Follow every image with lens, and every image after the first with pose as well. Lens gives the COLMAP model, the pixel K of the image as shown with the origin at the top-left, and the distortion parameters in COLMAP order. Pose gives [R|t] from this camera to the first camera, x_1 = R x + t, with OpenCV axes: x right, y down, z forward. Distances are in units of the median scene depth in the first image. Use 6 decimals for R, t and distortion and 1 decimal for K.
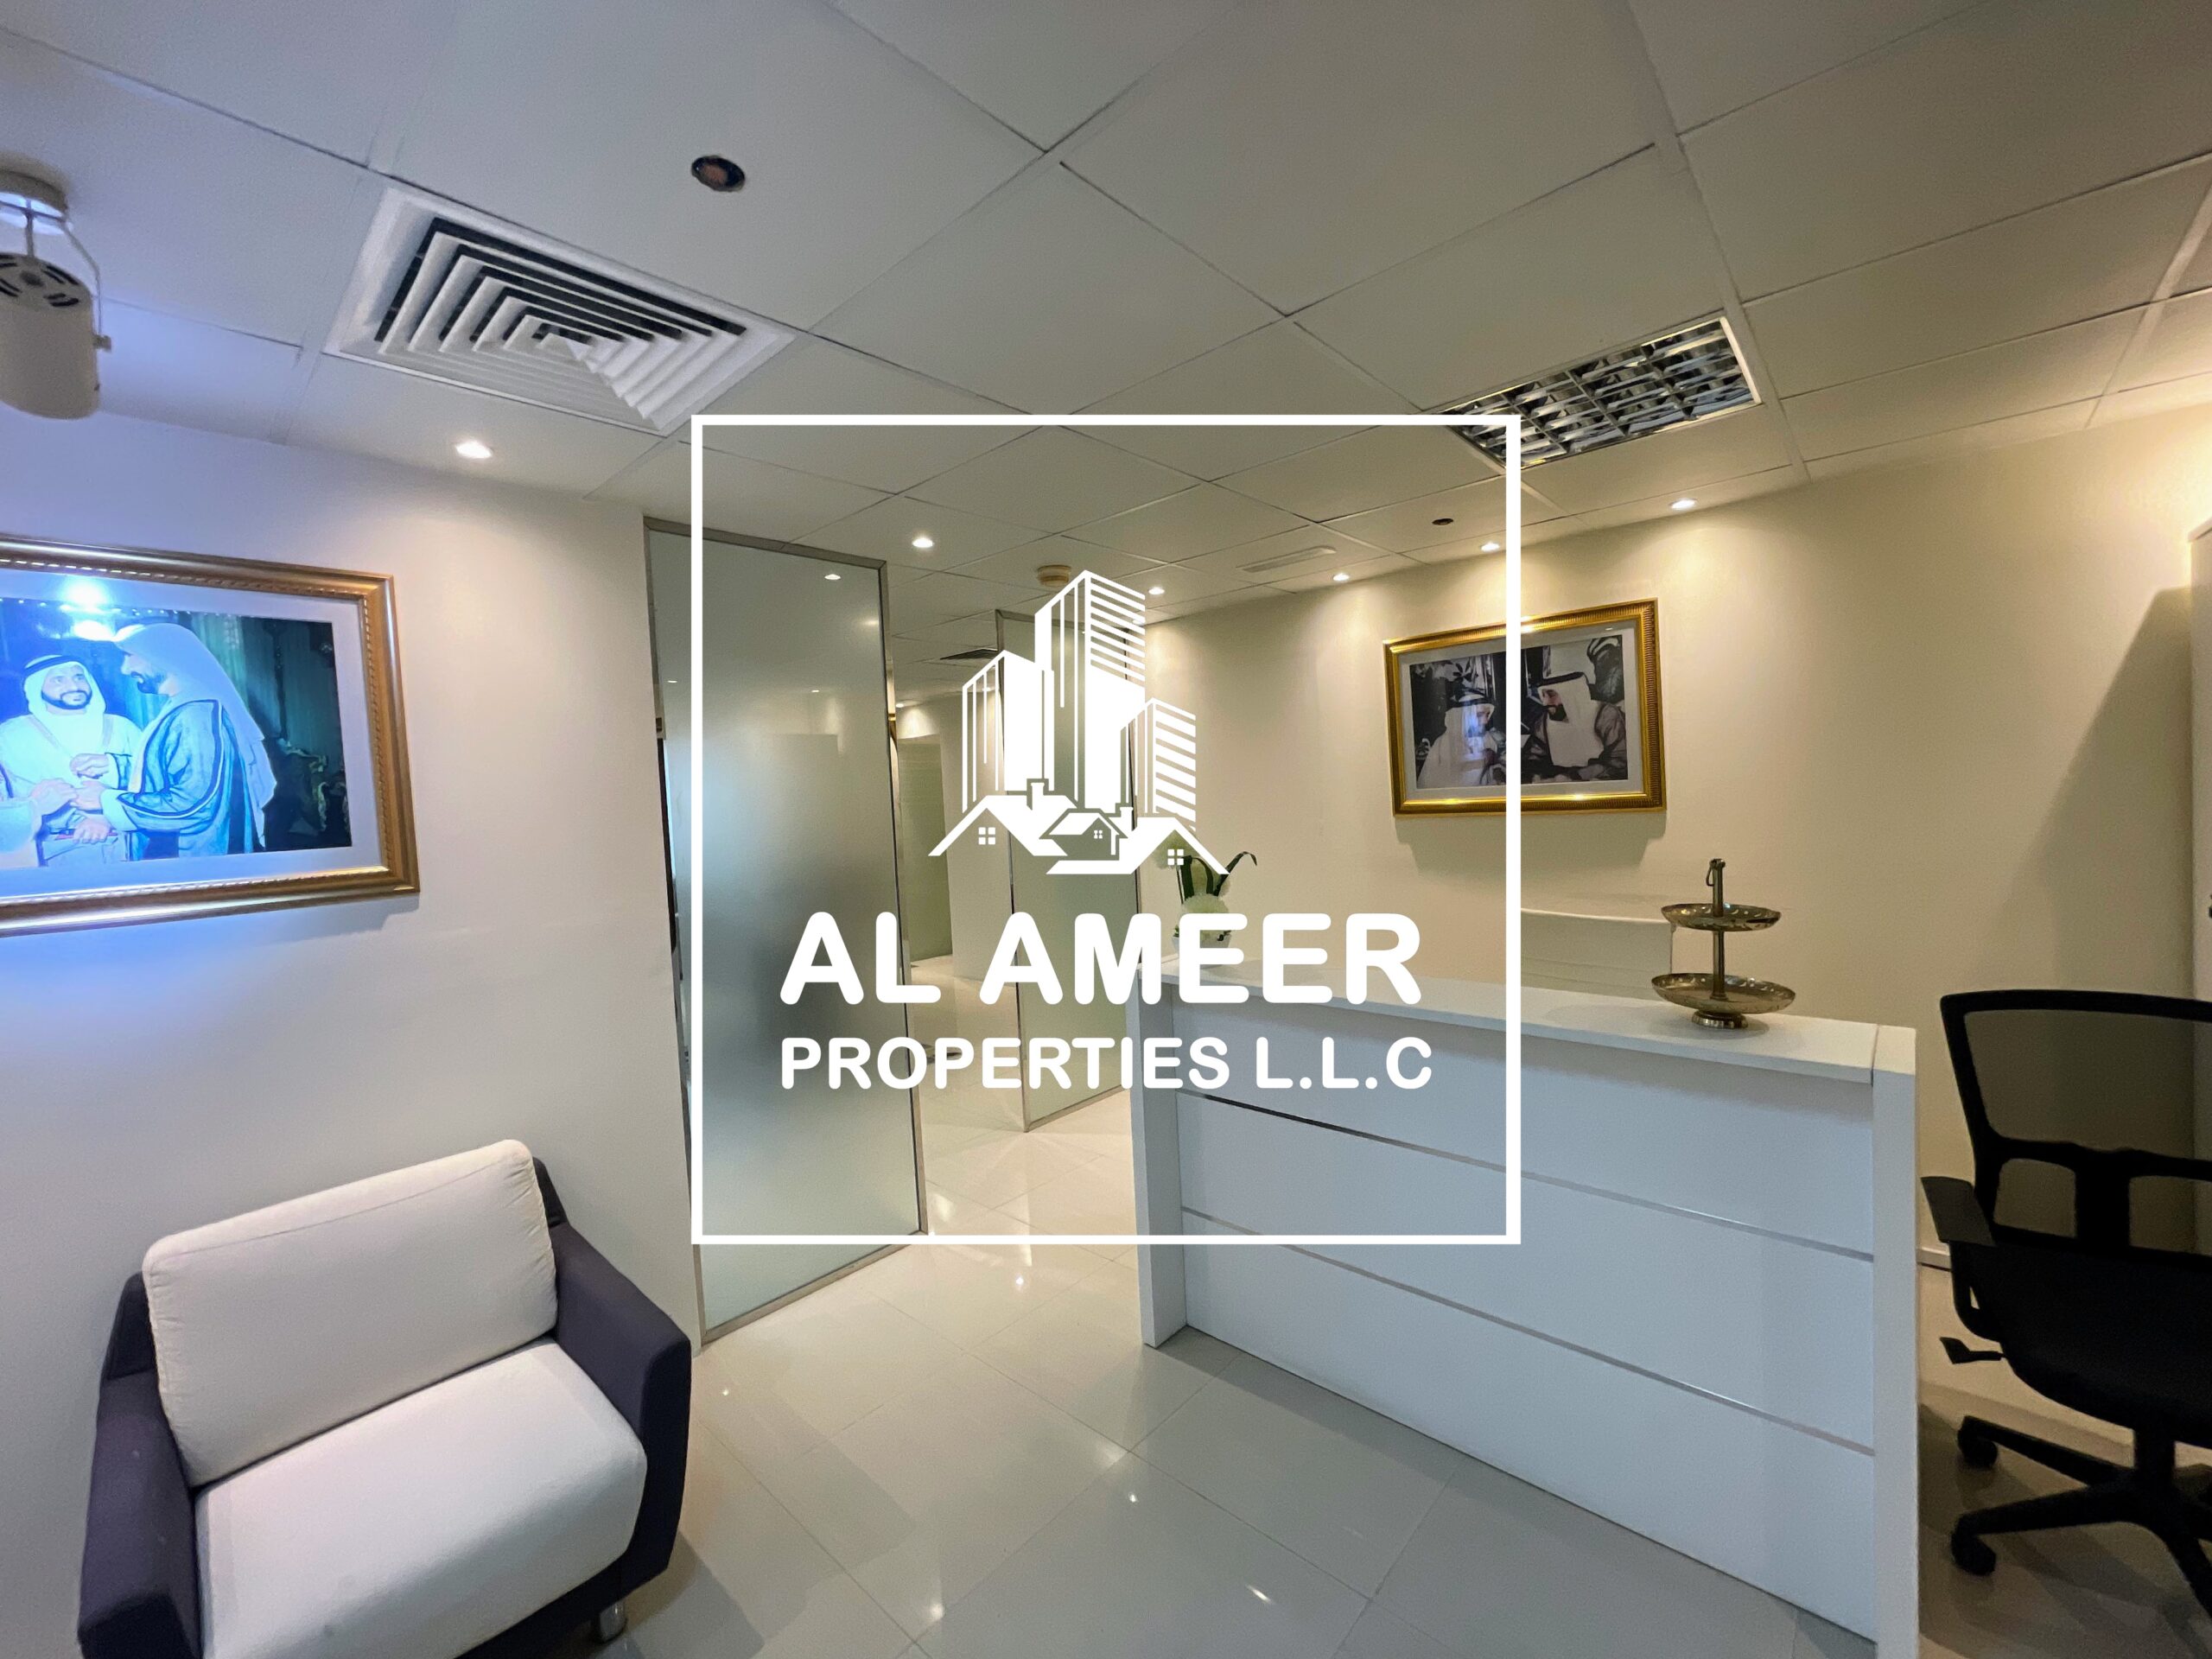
lens RADIAL K [[897.1, 0, 1108.0], [0, 897.1, 826.2], [0, 0, 1]] dist [-0.002986, 0.000303]
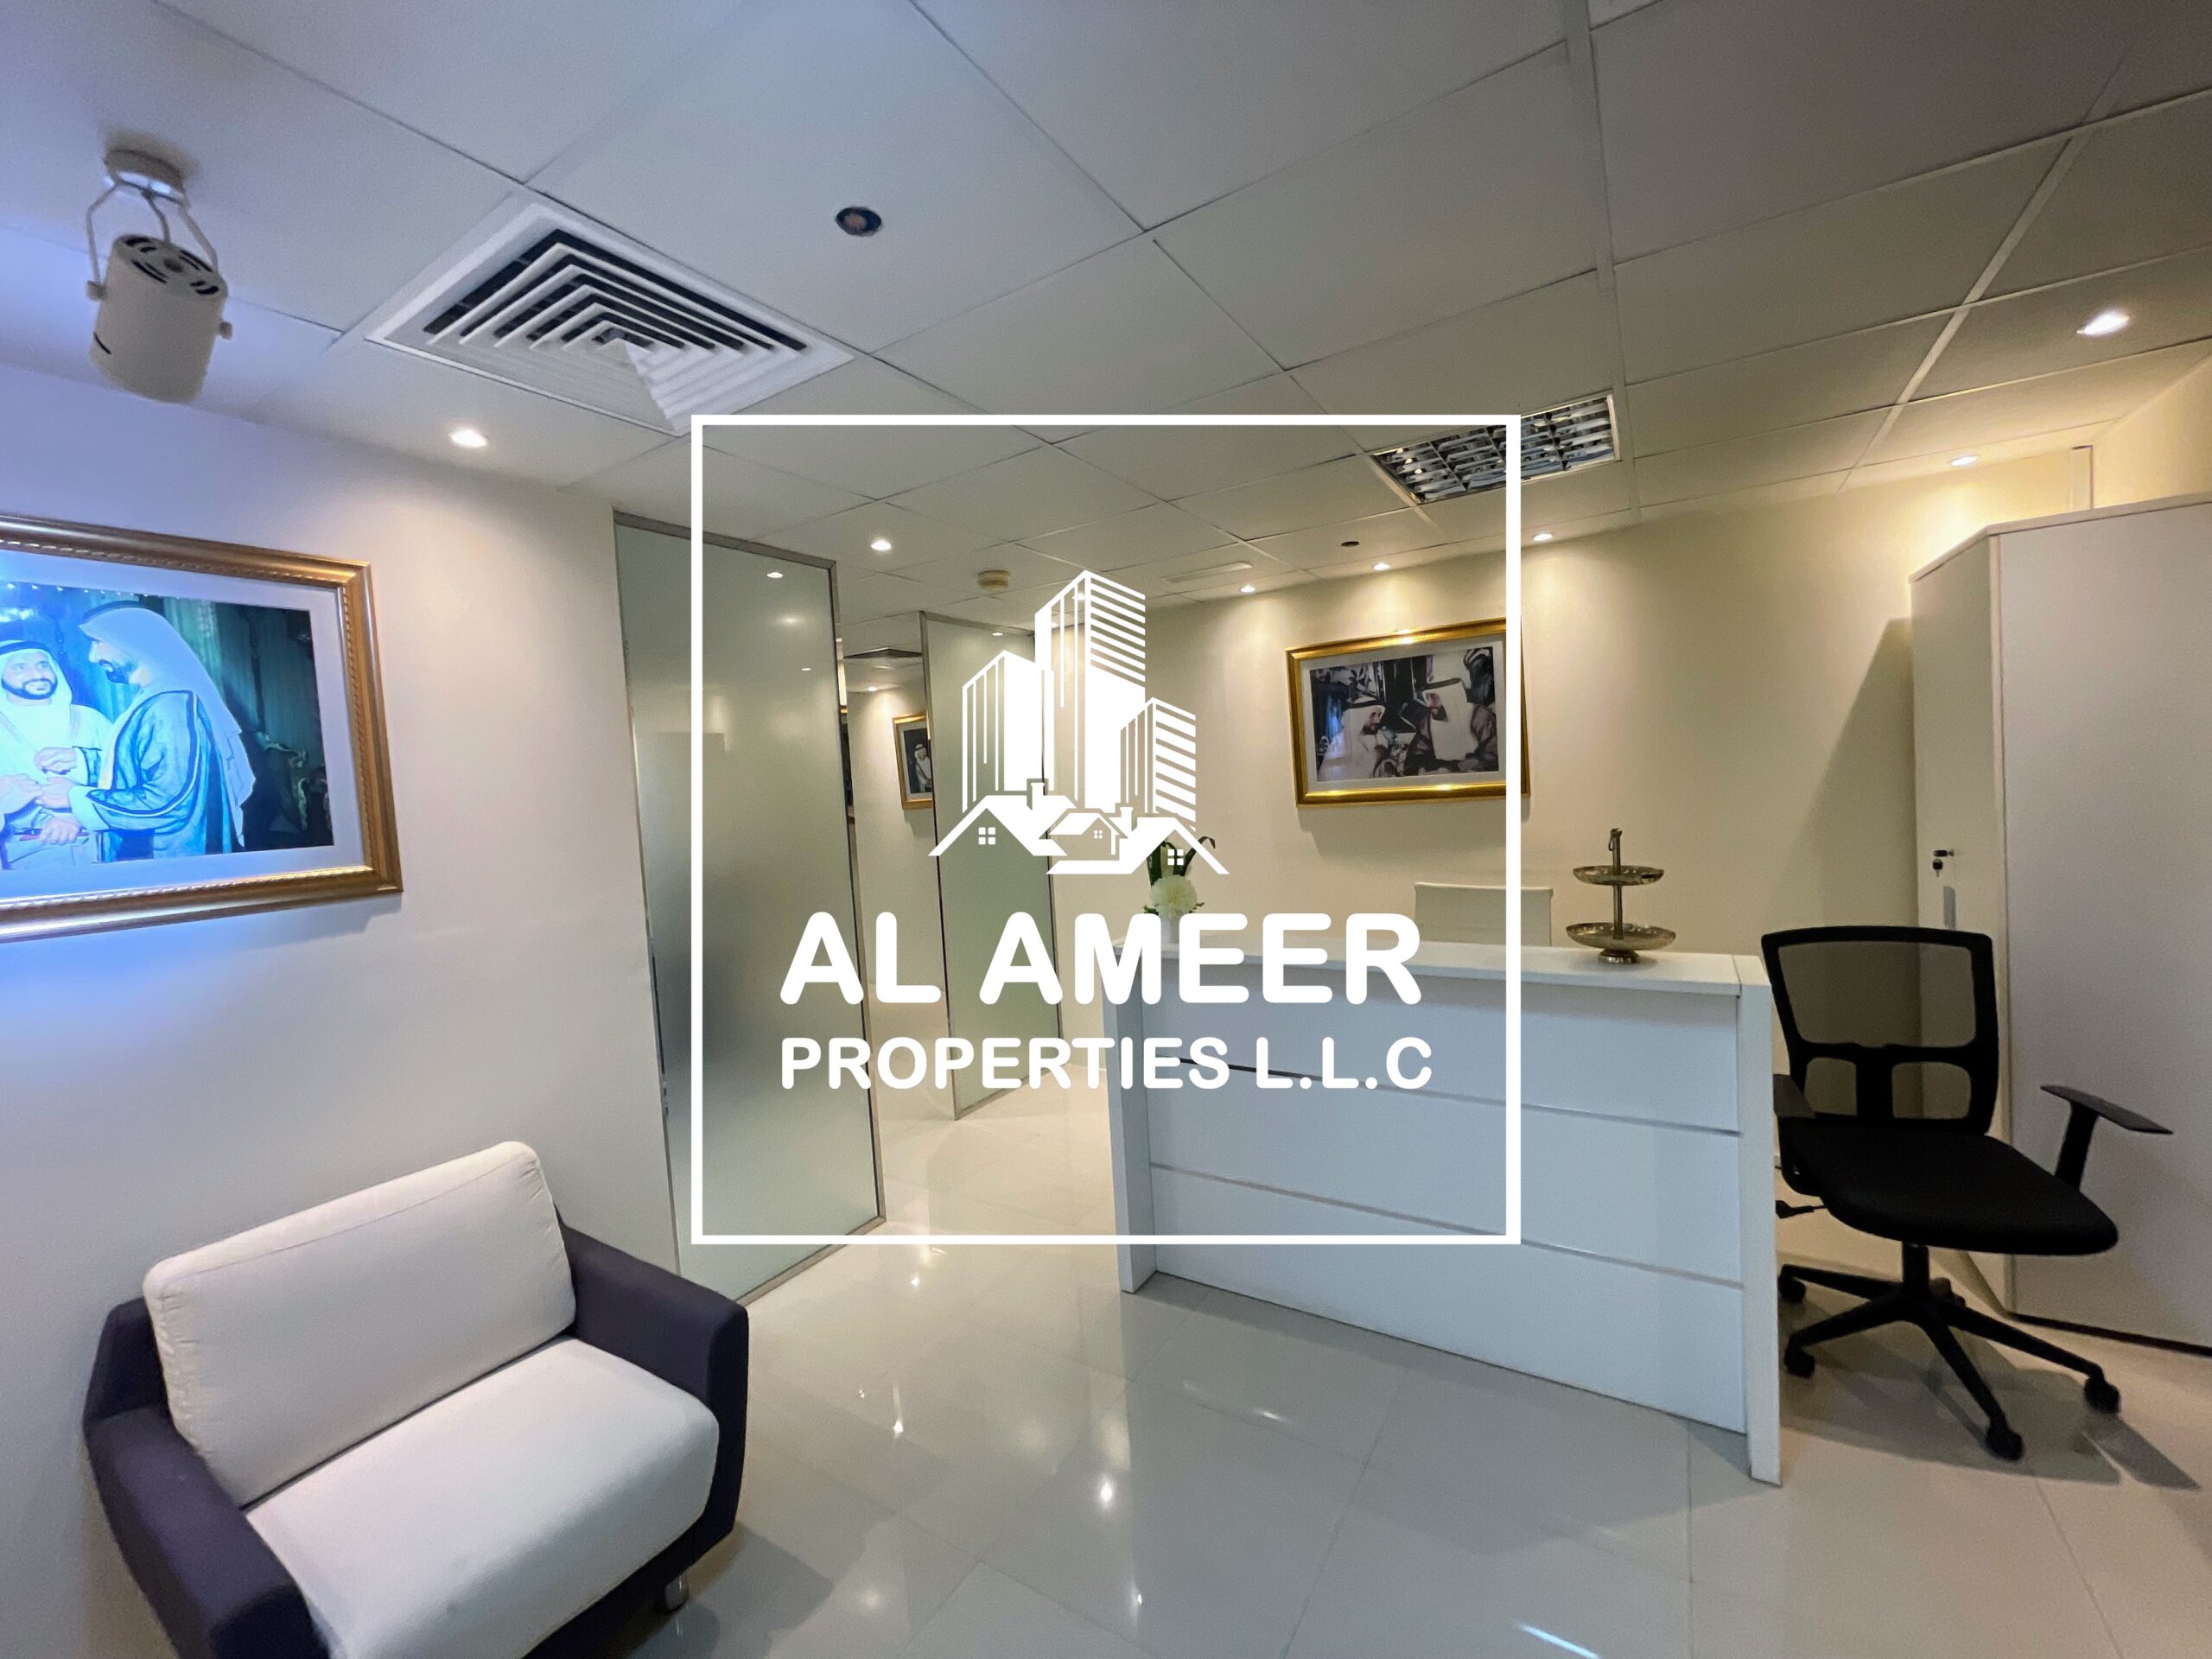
lens RADIAL K [[897.0, 0, 1106.6], [0, 897.0, 827.1], [0, 0, 1]] dist [-0.000881, -0.000743]
pose [[0.984104, -0.017763, 0.176702, -0.219392], [0.017929, 0.999839, 0.000658, 0.018968], [-0.176685, 0.002521, 0.984264, -0.096071]]
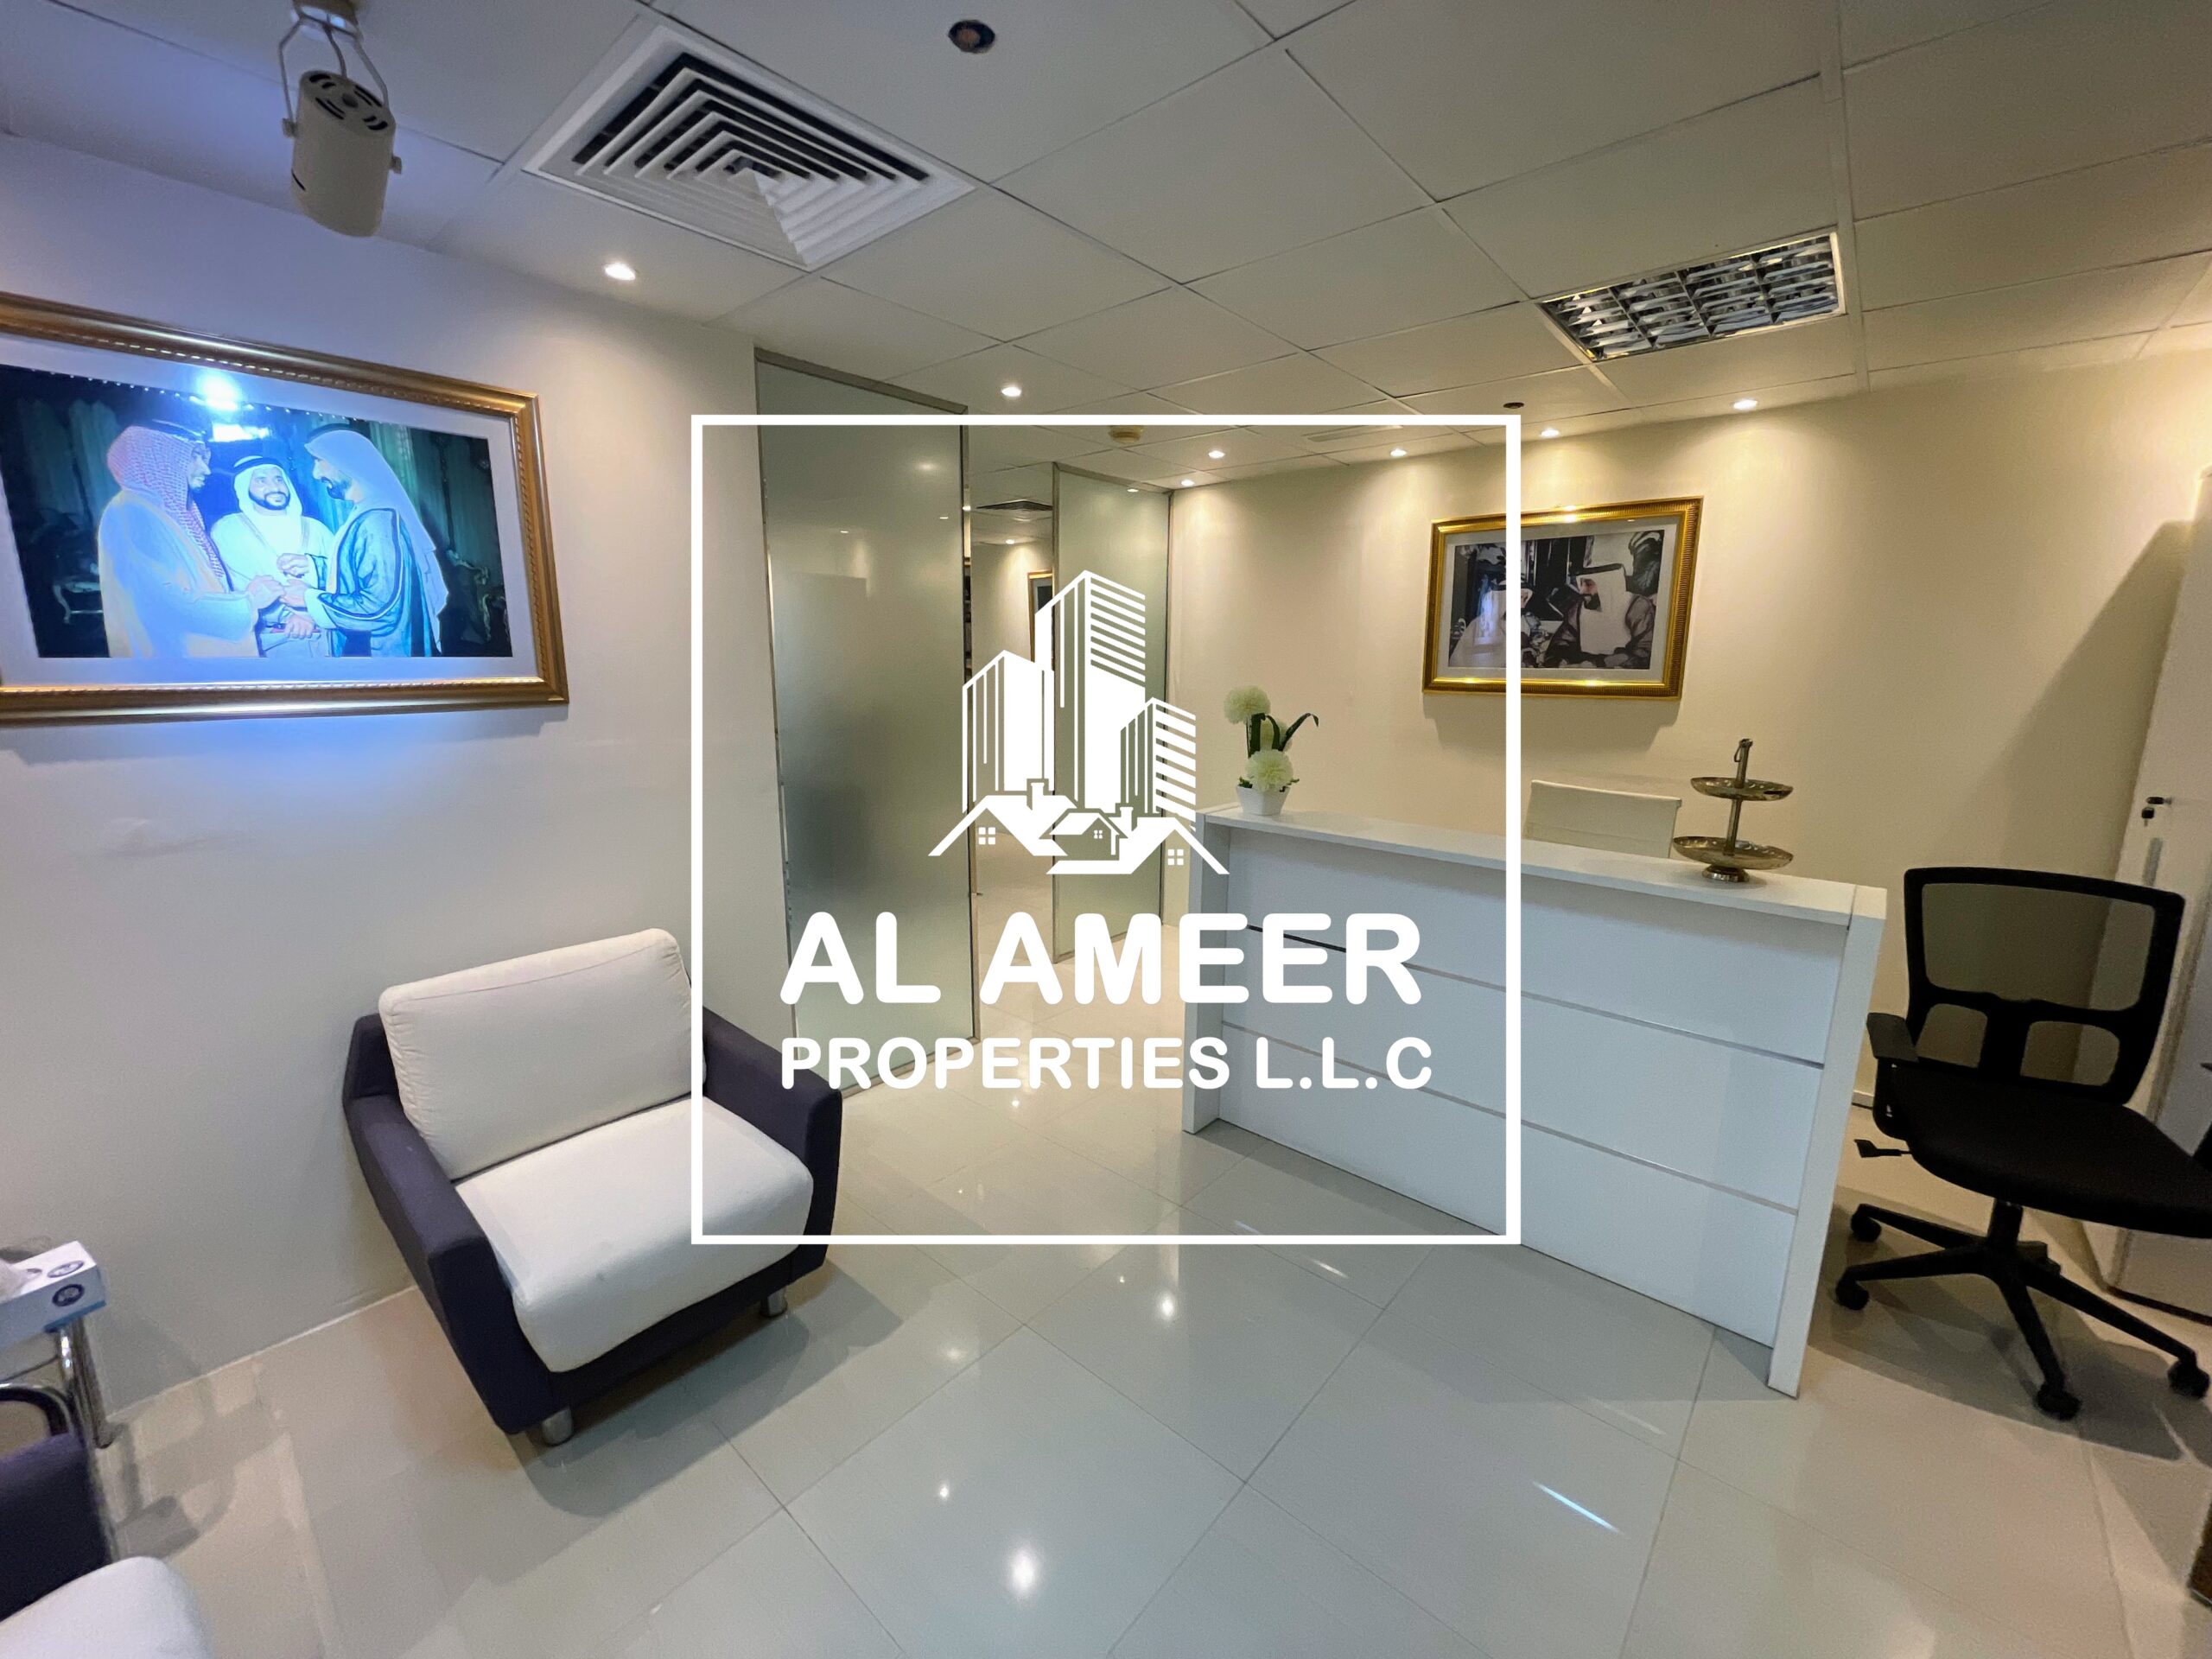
lens RADIAL K [[897.0, 0, 1106.6], [0, 897.0, 827.1], [0, 0, 1]] dist [-0.000881, -0.000743]
pose [[0.997921, 0.055252, 0.033180, -0.164971], [-0.059590, 0.987127, 0.148425, 0.024067], [-0.024552, -0.150094, 0.988367, -0.132934]]
